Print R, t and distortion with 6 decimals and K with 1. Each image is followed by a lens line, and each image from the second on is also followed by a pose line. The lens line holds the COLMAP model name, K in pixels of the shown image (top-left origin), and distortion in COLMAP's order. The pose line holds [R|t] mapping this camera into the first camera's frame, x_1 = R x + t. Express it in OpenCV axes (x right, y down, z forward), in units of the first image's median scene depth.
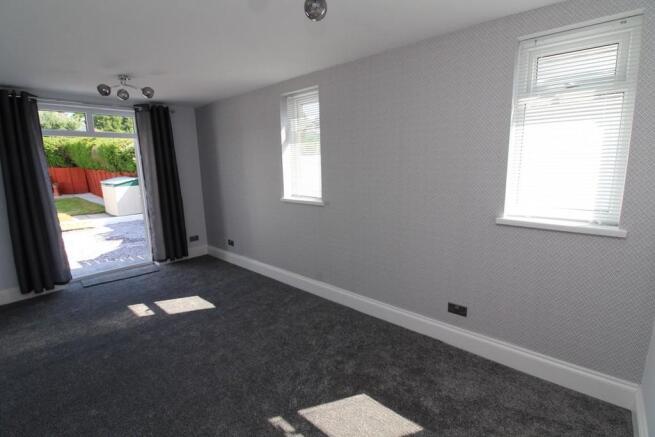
lens RADIAL K [[304.3, 0, 324.7], [0, 304.3, 217.9], [0, 0, 1]] dist [-0.010179, -0.007507]
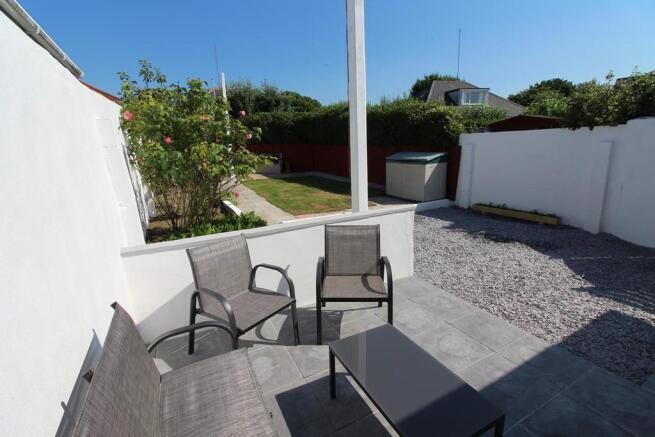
lens RADIAL K [[304.3, 0, 329.6], [0, 304.3, 215.4], [0, 0, 1]] dist [-0.010179, -0.007507]
pose [[0.944334, 0.056198, -0.324154, -0.621713], [-0.036549, 0.997124, 0.066394, -0.012429], [0.326953, -0.050850, 0.943672, 0.161089]]
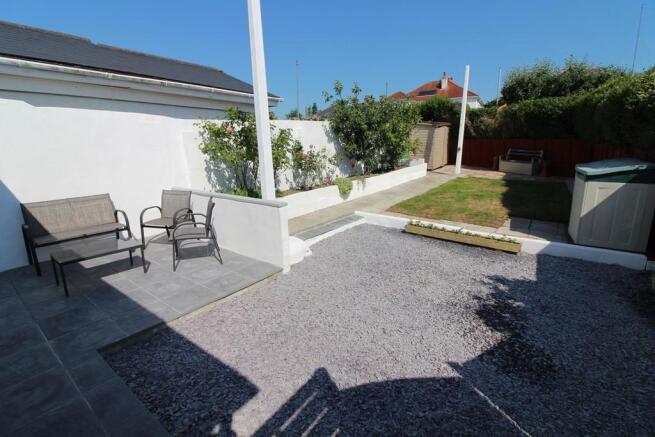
lens RADIAL K [[304.3, 0, 327.0], [0, 304.3, 217.6], [0, 0, 1]] dist [-0.010179, -0.007507]
pose [[0.102651, 0.243557, -0.964439, -0.268735], [-0.161544, 0.960772, 0.225436, -0.082235], [0.981512, 0.132658, 0.137969, 0.527292]]
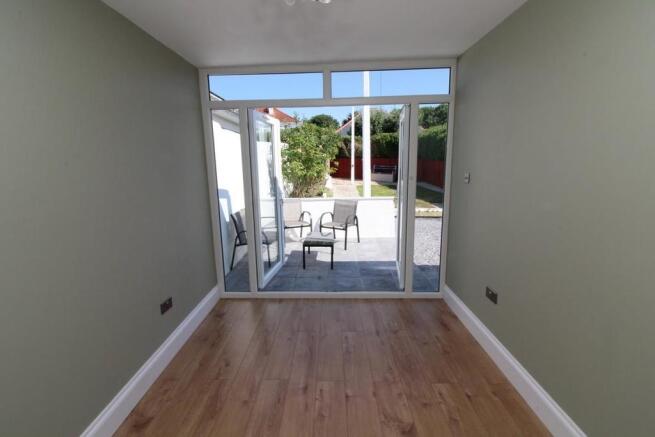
lens RADIAL K [[304.3, 0, 326.4], [0, 304.3, 216.9], [0, 0, 1]] dist [-0.010179, -0.007507]
pose [[0.664033, 0.140562, -0.734372, -0.267202], [-0.123774, 0.989285, 0.077435, 0.004197], [0.737387, 0.039477, 0.674316, -0.008918]]
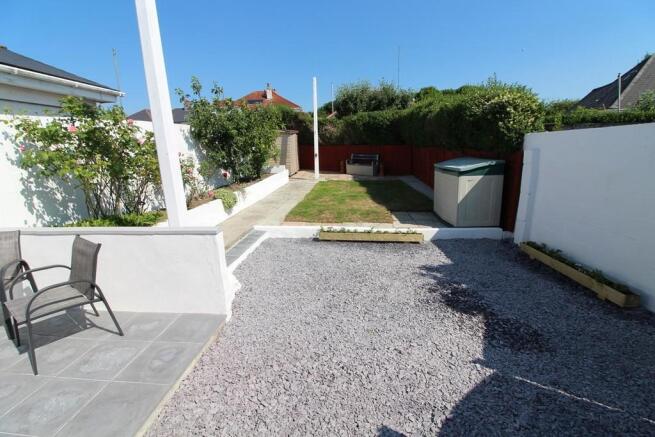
lens RADIAL K [[304.3, 0, 330.8], [0, 304.3, 215.5], [0, 0, 1]] dist [-0.010179, -0.007507]
pose [[0.618819, 0.164745, -0.768064, -0.368085], [-0.120544, 0.986095, 0.114391, -0.060785], [0.776230, 0.021798, 0.630073, 0.426440]]
